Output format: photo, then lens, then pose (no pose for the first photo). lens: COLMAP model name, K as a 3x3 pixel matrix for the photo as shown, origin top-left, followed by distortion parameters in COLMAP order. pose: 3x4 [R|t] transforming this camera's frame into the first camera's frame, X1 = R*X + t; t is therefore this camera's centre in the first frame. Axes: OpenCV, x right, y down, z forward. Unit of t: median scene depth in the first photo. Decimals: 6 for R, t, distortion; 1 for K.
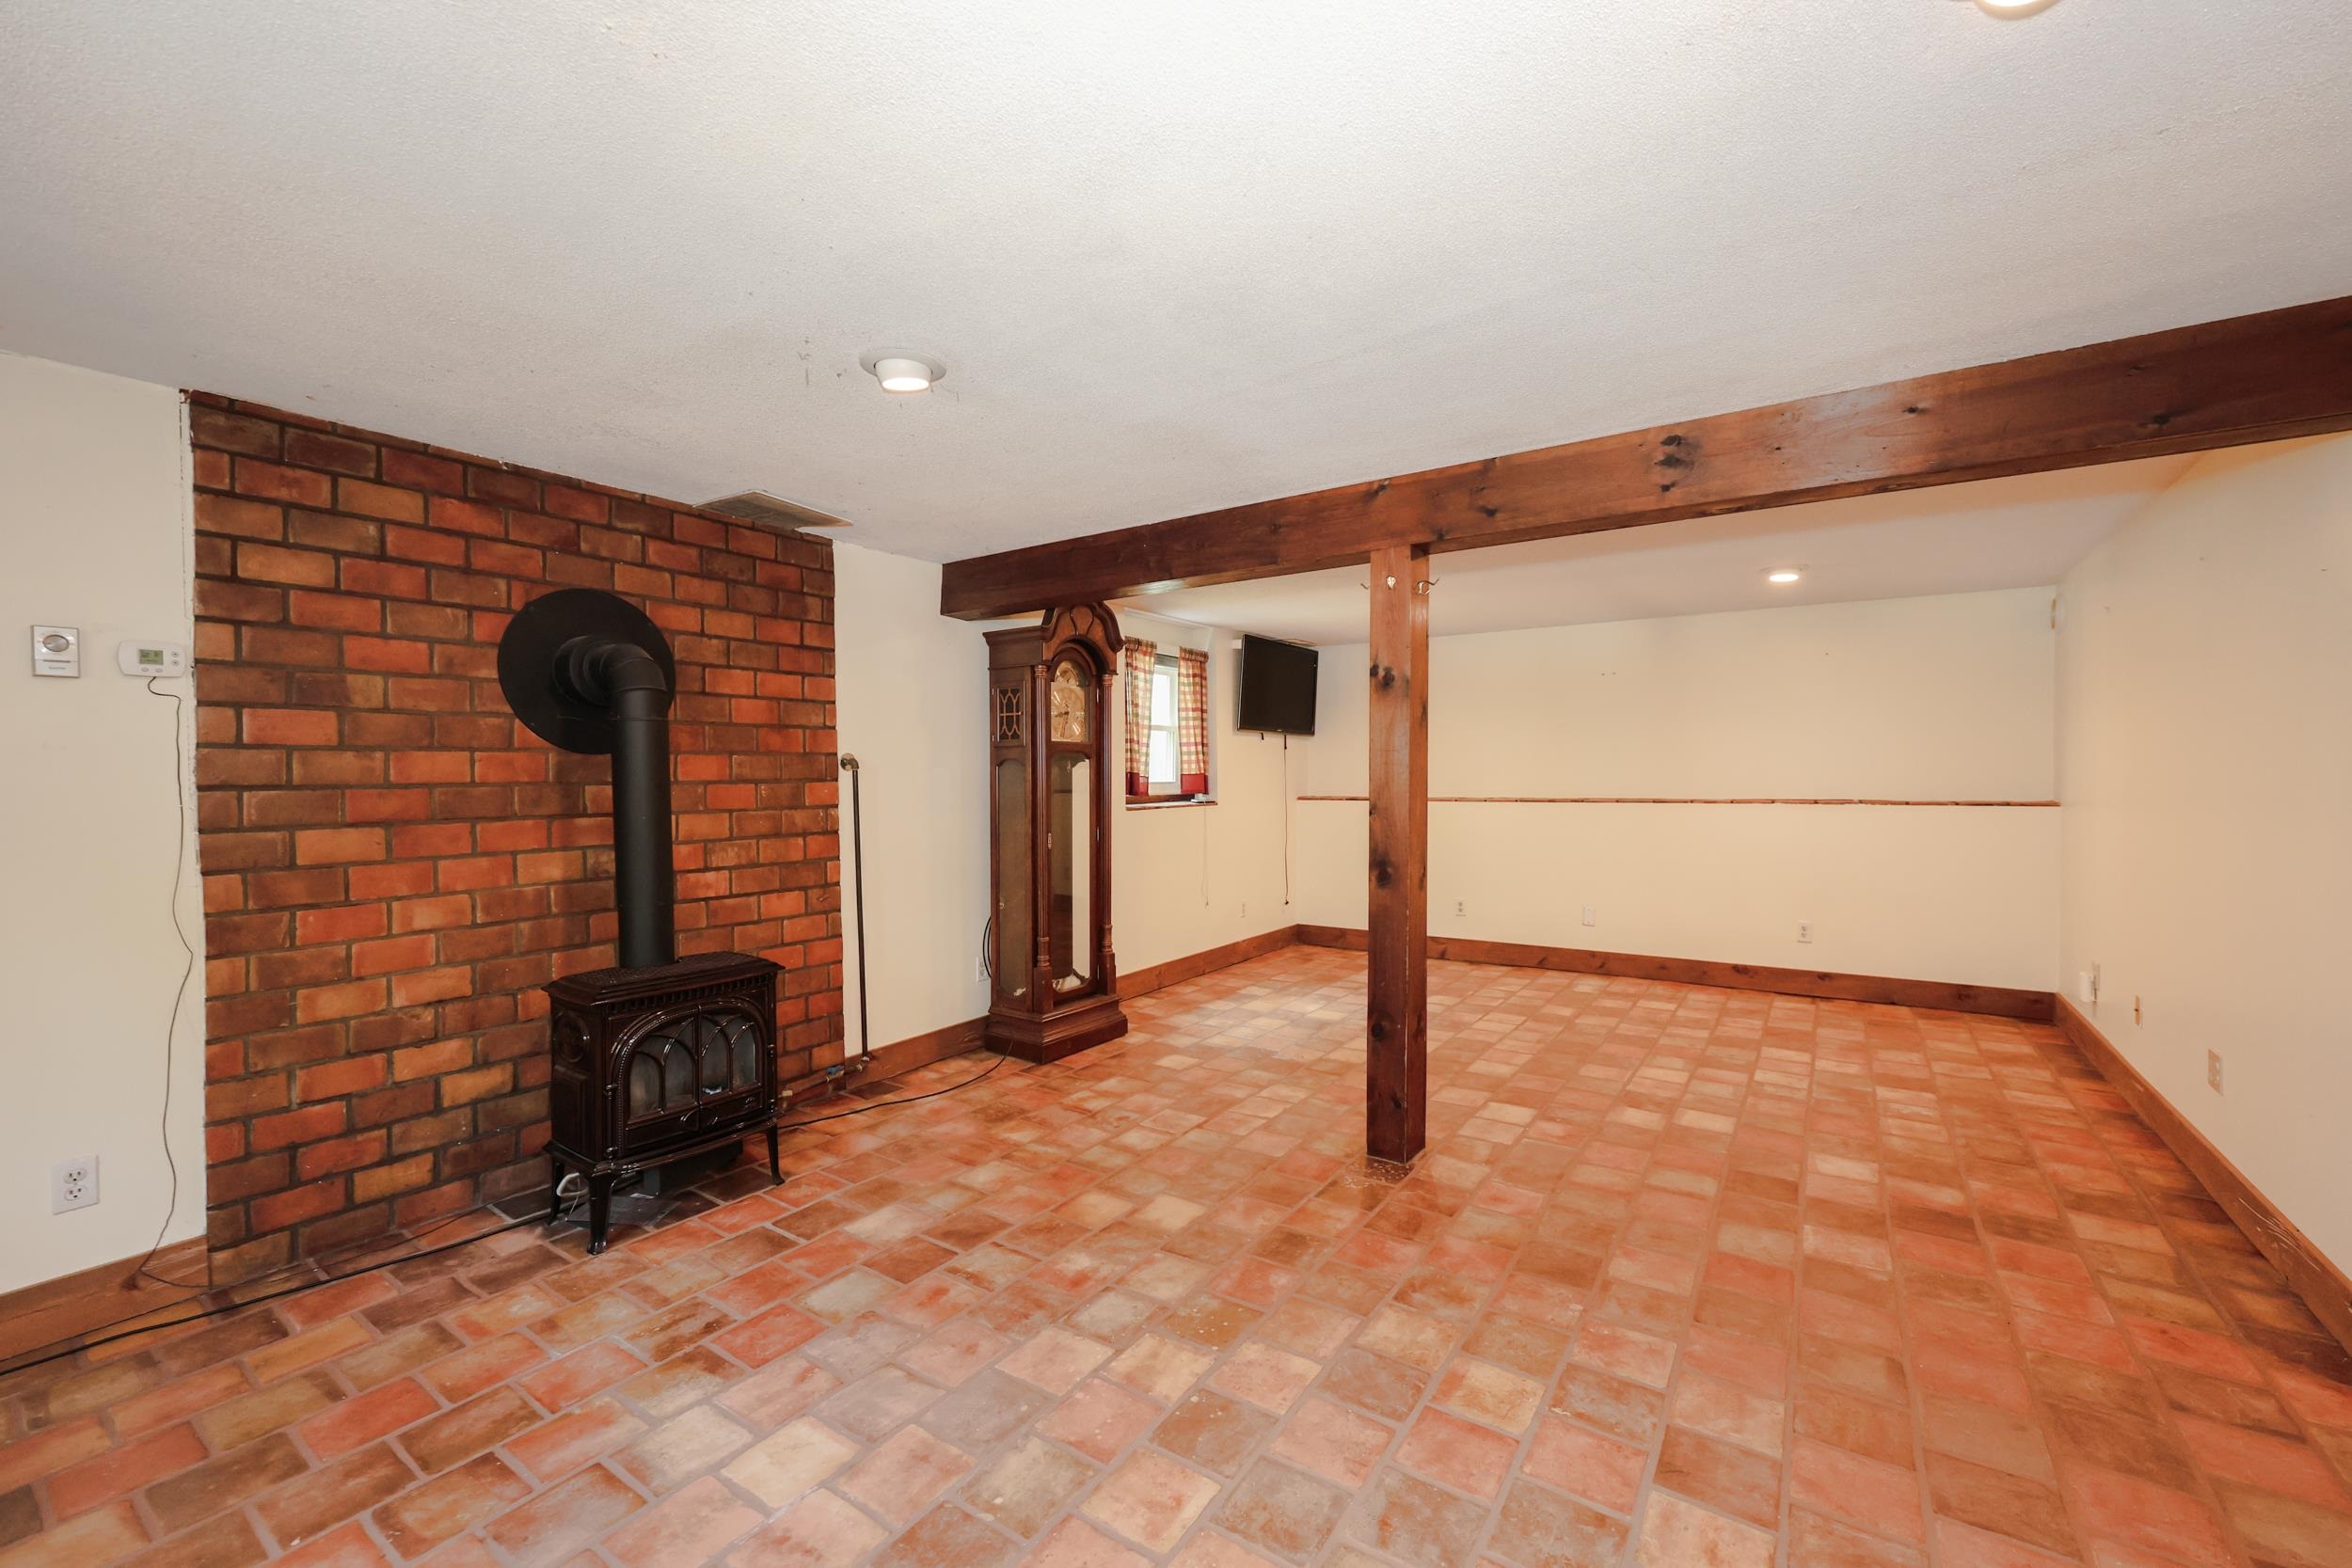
lens RADIAL K [[957.7, 0, 1162.1], [0, 957.7, 787.6], [0, 0, 1]] dist [0.000789, 0.000025]
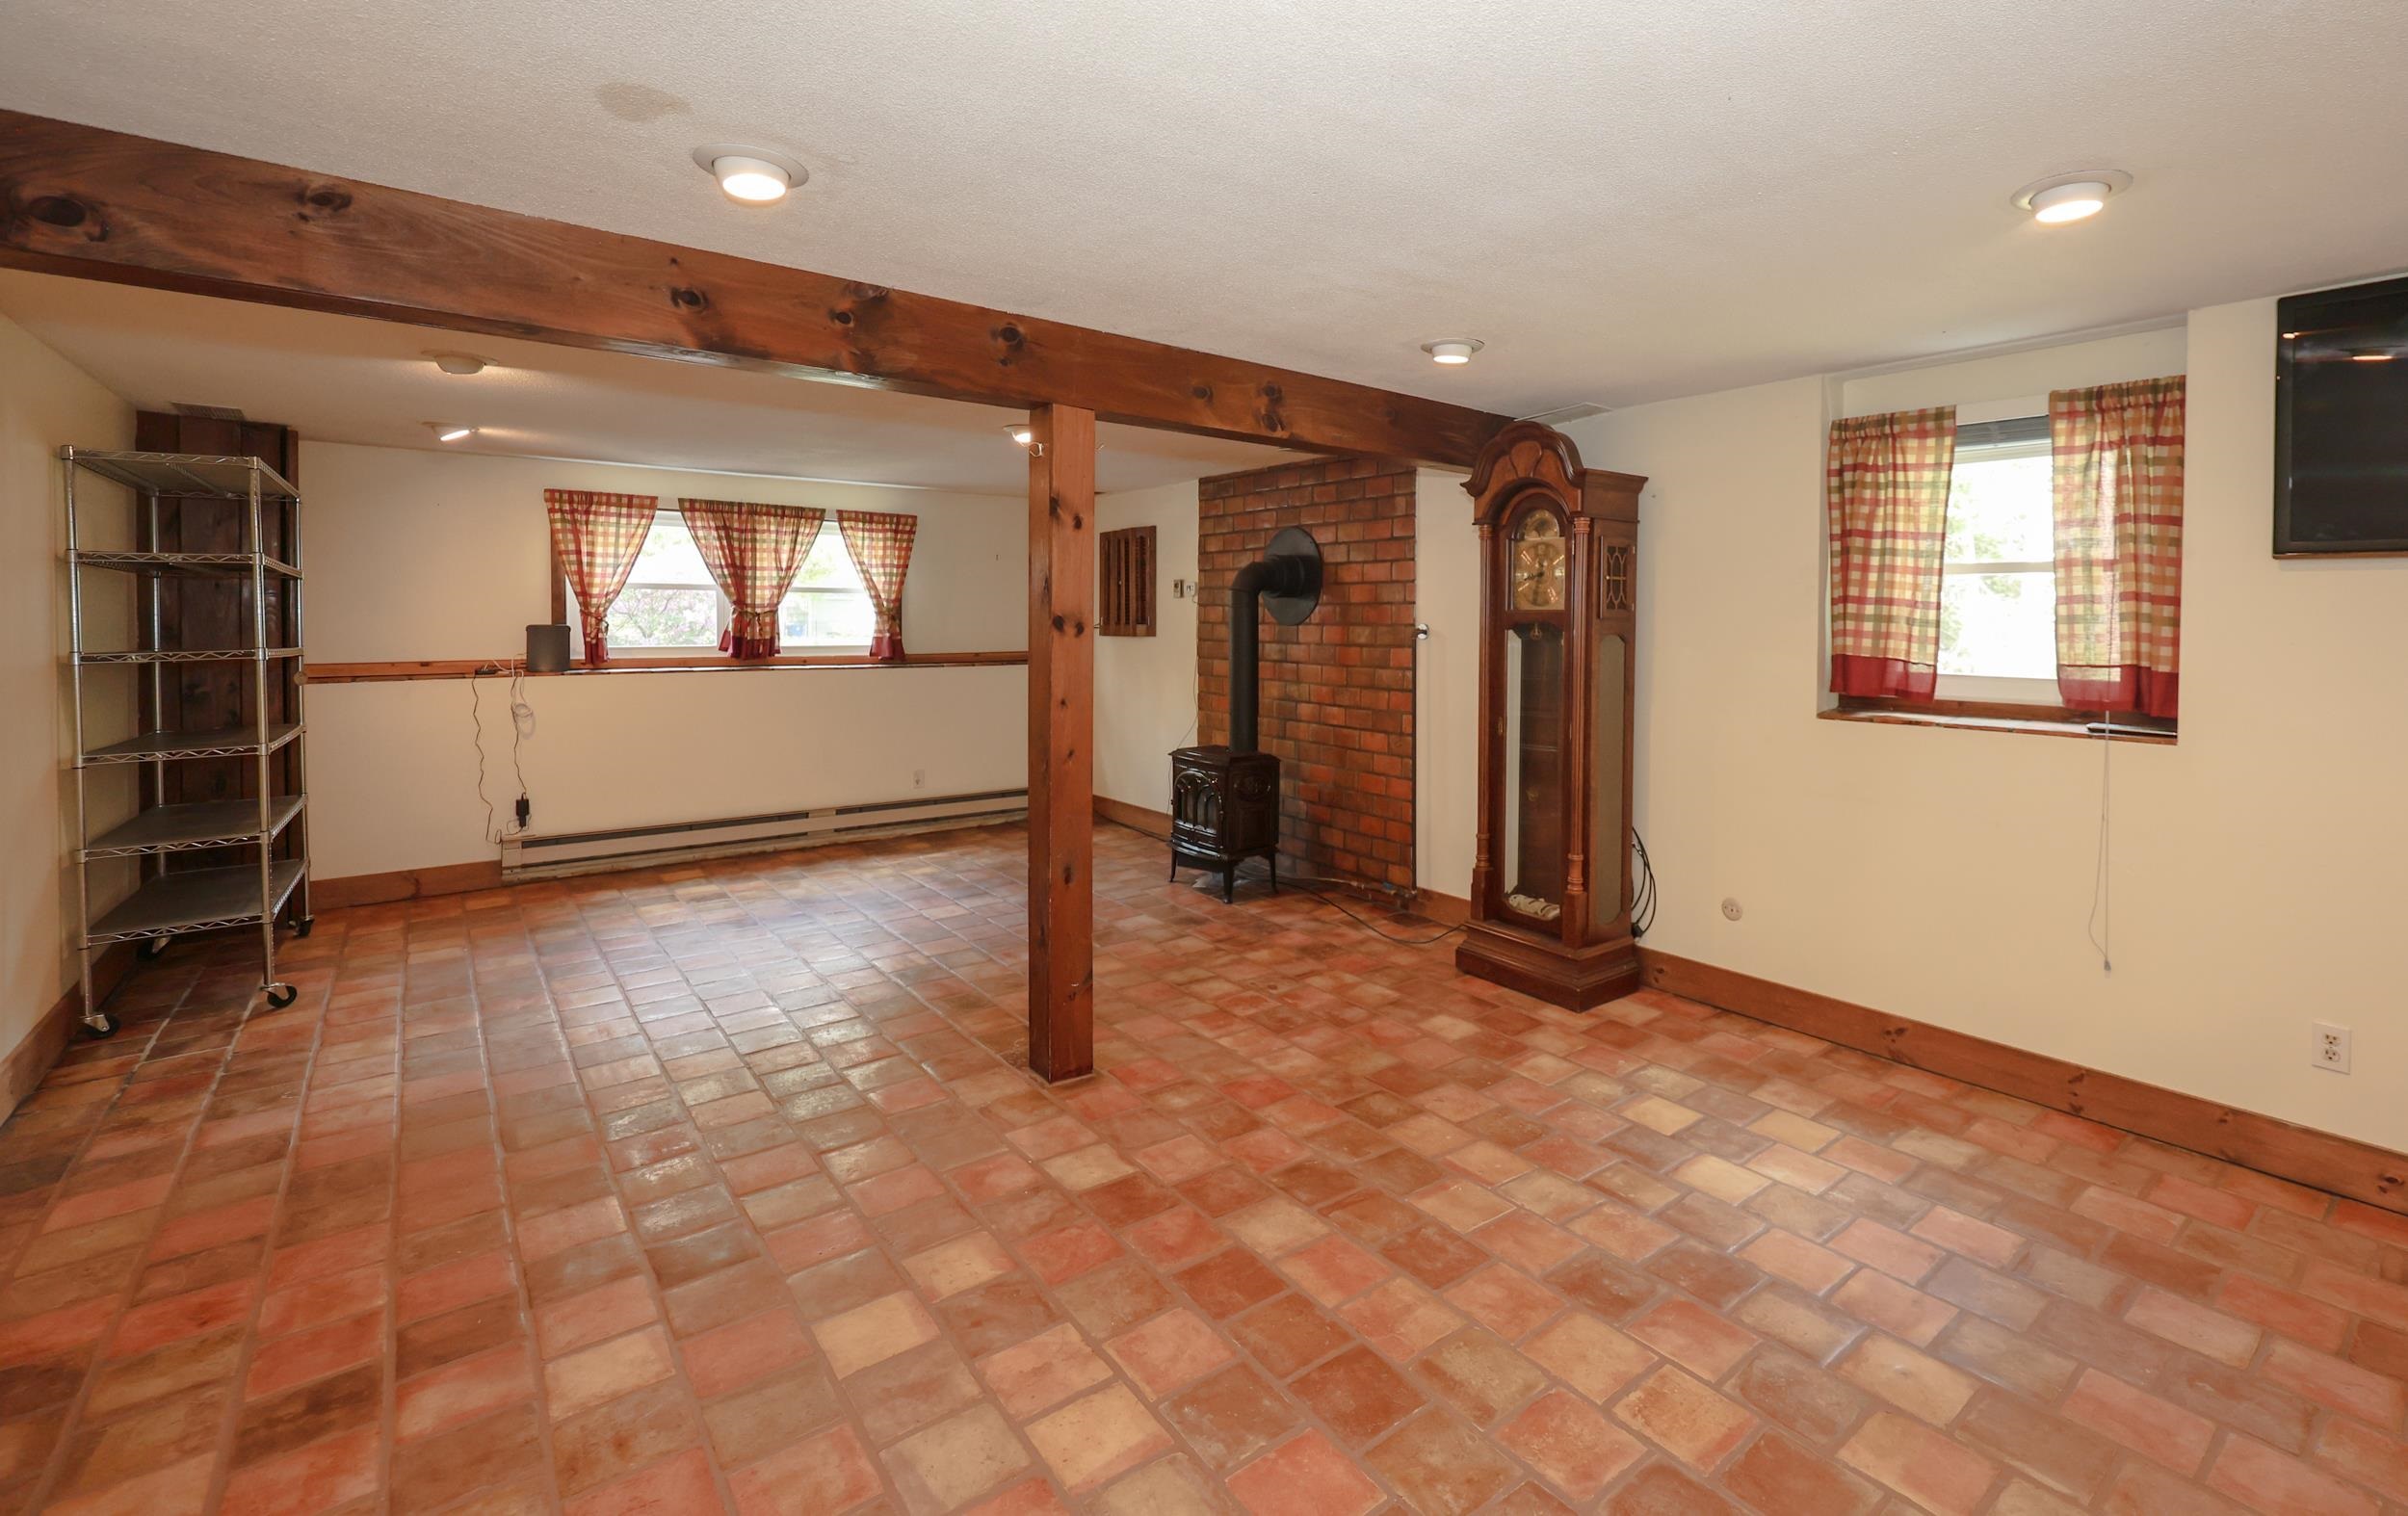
lens RADIAL K [[1011.0, 0, 1289.8], [0, 1011.0, 632.3], [0, 0, 1]] dist [0.000074, -0.001138]
pose [[-0.251656, 0.017039, -0.967667, 1.201087], [-0.020818, 0.999518, 0.023014, -0.068358], [0.967593, 0.025937, -0.251180, 1.555139]]
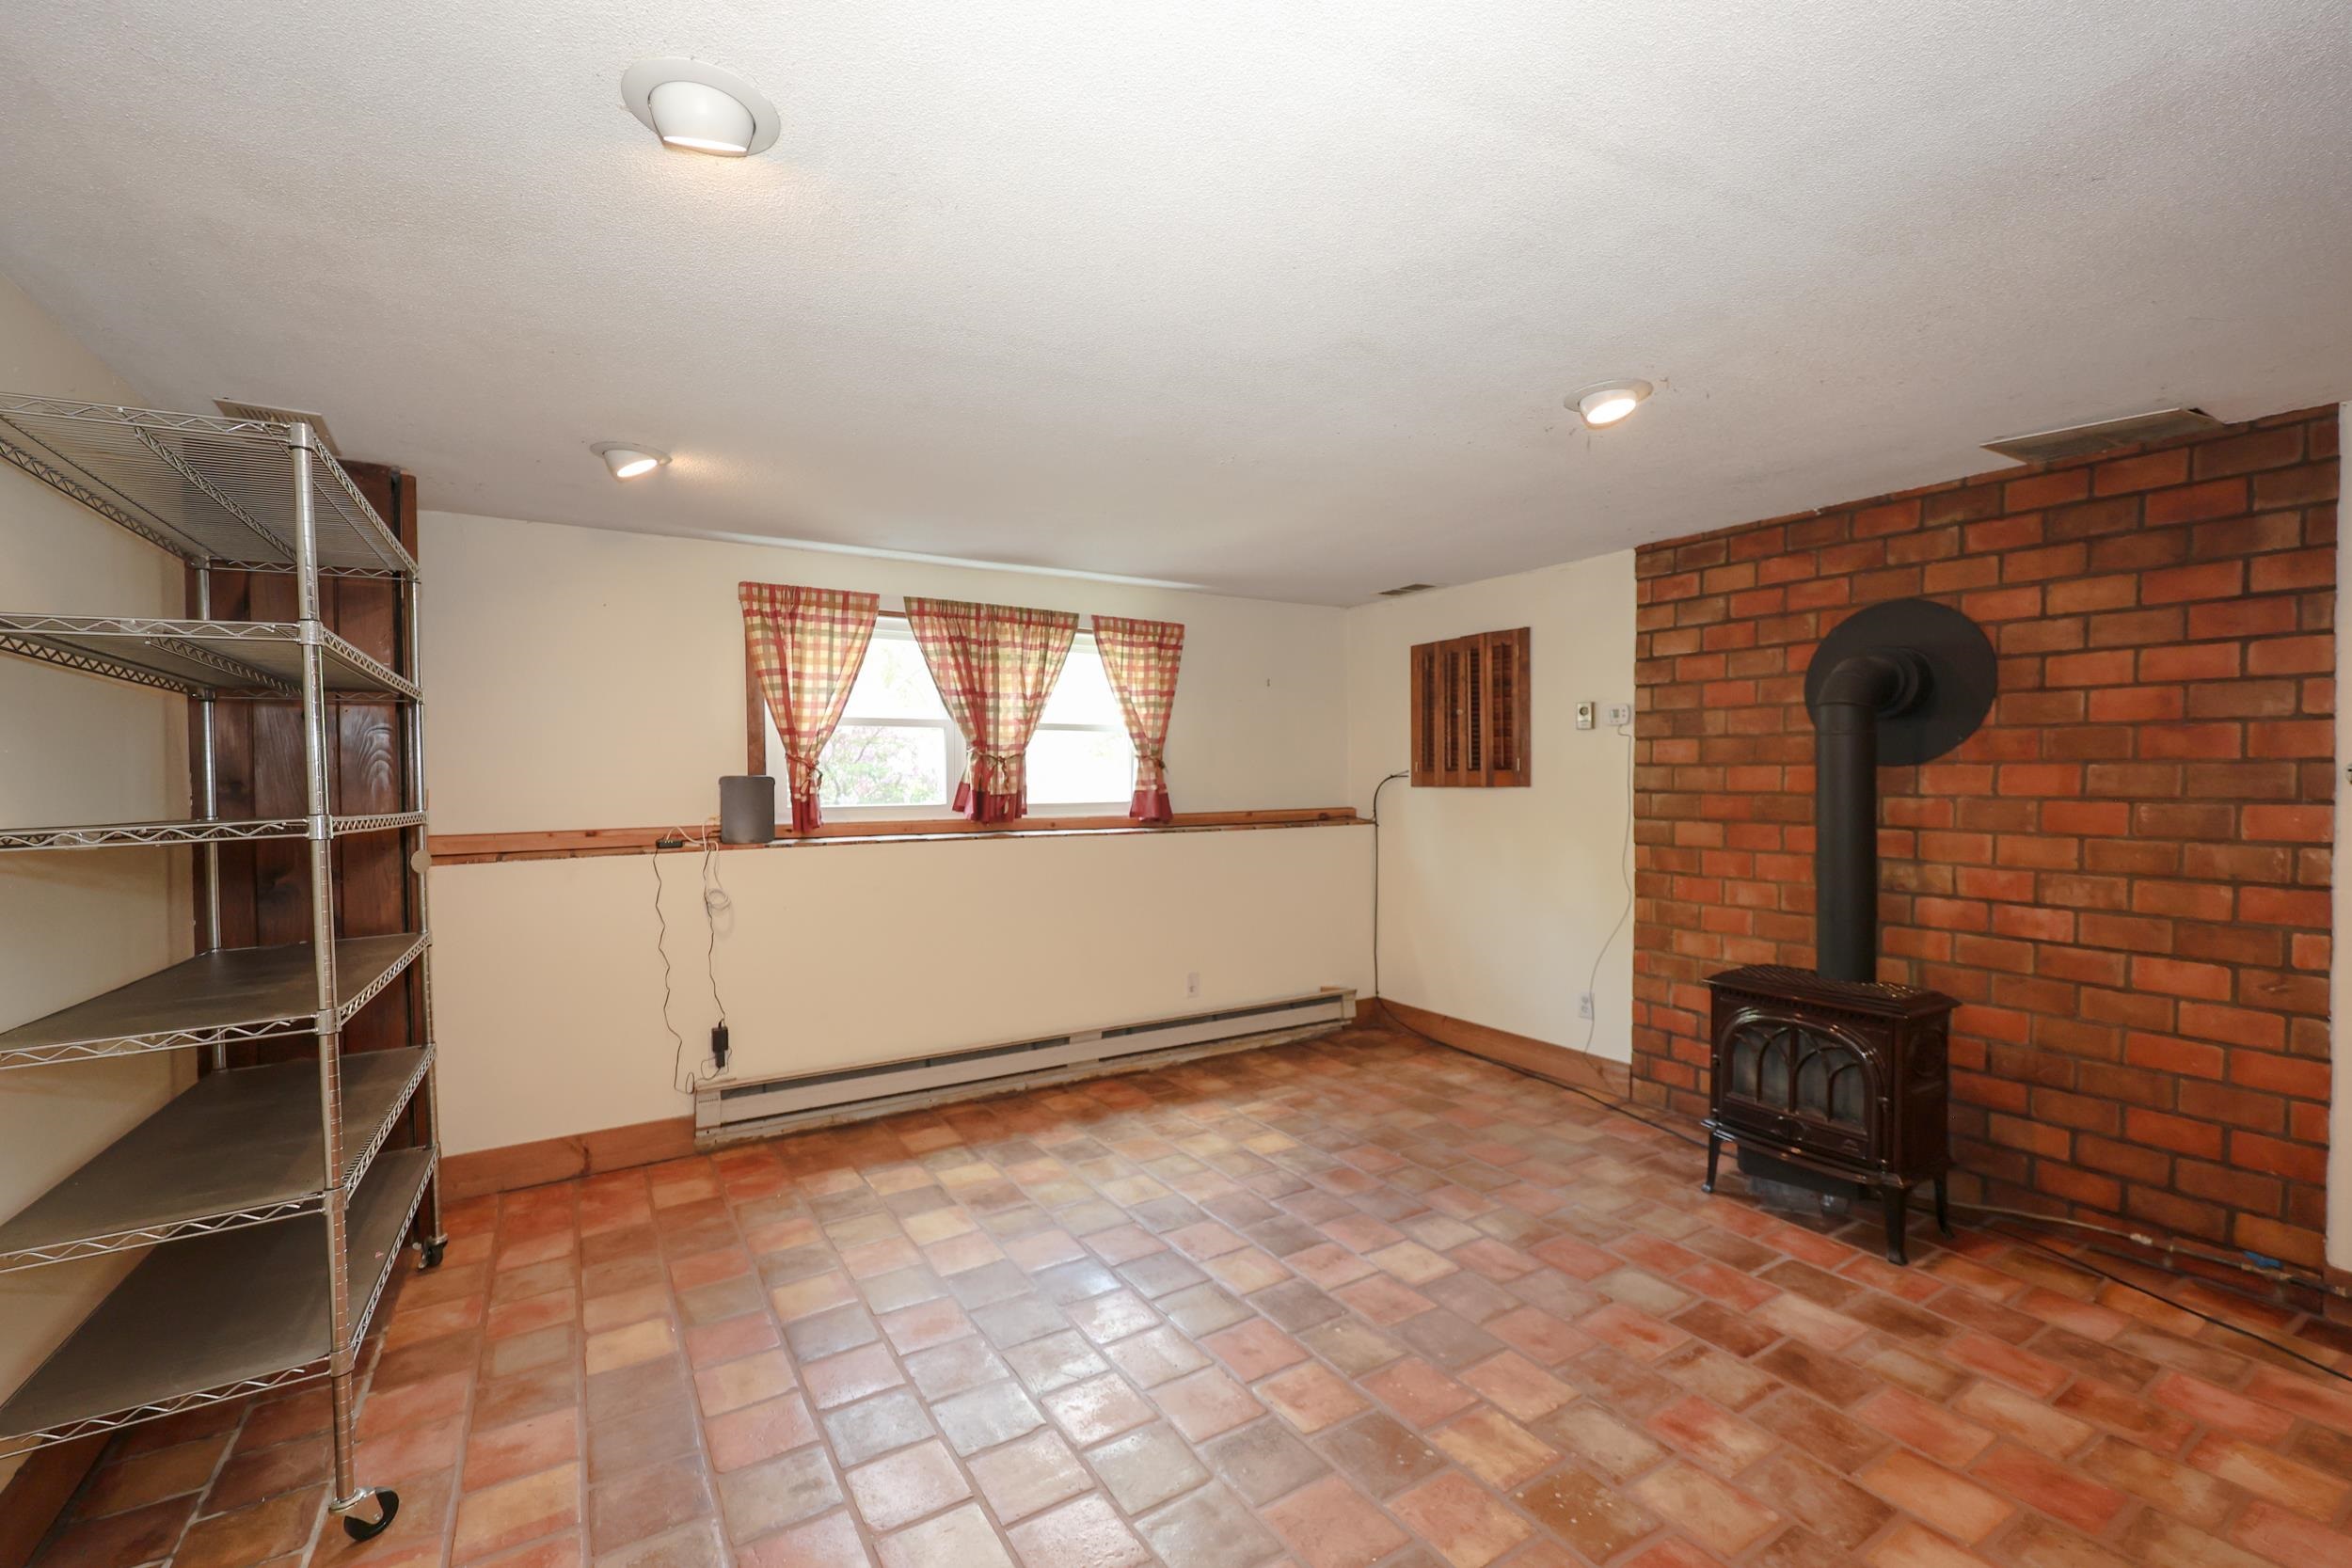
lens RADIAL K [[957.7, 0, 1161.8], [0, 957.7, 795.8], [0, 0, 1]] dist [0.000789, 0.000025]
pose [[-0.393318, 0.028721, -0.918954, 0.672196], [-0.010144, 0.999316, 0.035575, -0.034466], [0.919347, 0.023315, -0.392757, 0.748283]]
